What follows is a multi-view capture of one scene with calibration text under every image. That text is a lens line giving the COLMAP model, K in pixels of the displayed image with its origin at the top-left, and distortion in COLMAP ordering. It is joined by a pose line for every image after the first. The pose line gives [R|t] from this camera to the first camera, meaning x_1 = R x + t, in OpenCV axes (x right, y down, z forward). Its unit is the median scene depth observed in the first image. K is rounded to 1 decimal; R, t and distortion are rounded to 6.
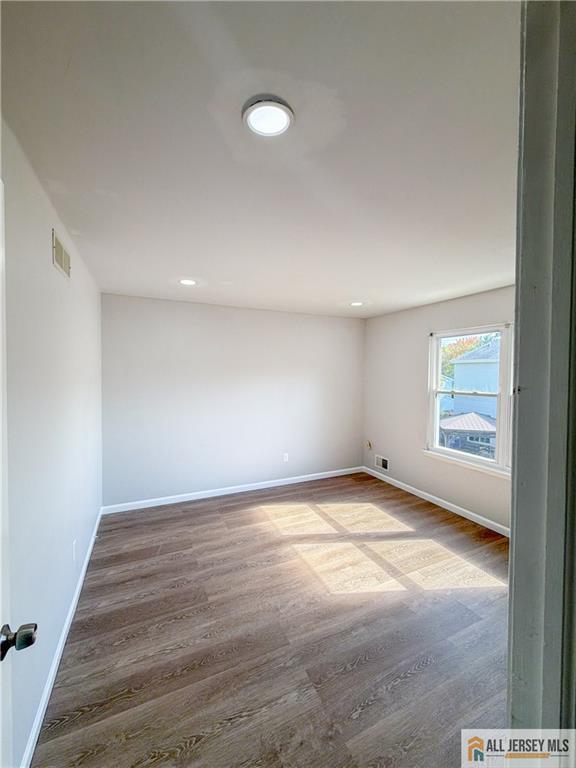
lens RADIAL K [[307.9, 0, 288.0], [0, 307.9, 384.0], [0, 0, 1]] dist [0.000529, 0.000103]
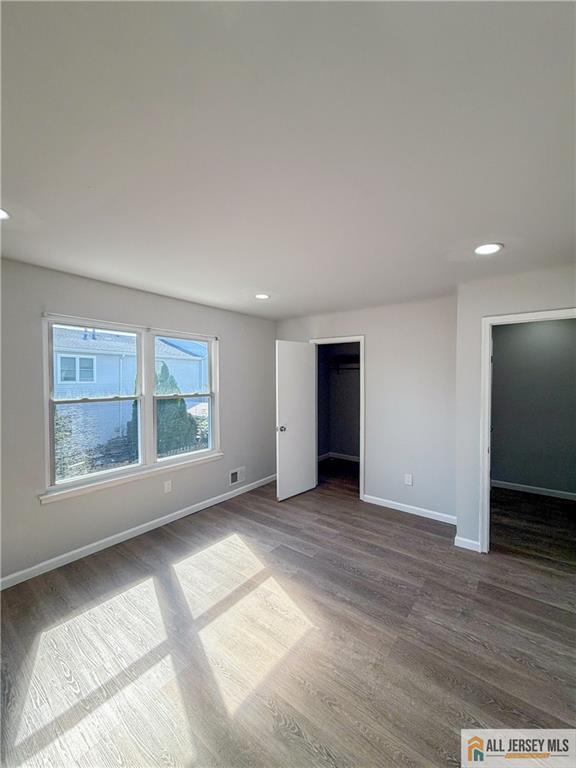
lens RADIAL K [[307.9, 0, 288.0], [0, 307.9, 384.0], [0, 0, 1]] dist [0.000529, 0.000103]
pose [[-0.457925, -0.022300, 0.888711, -0.538080], [0.023138, 0.999048, 0.036991, -0.040375], [-0.888690, 0.037502, -0.456973, 1.310301]]
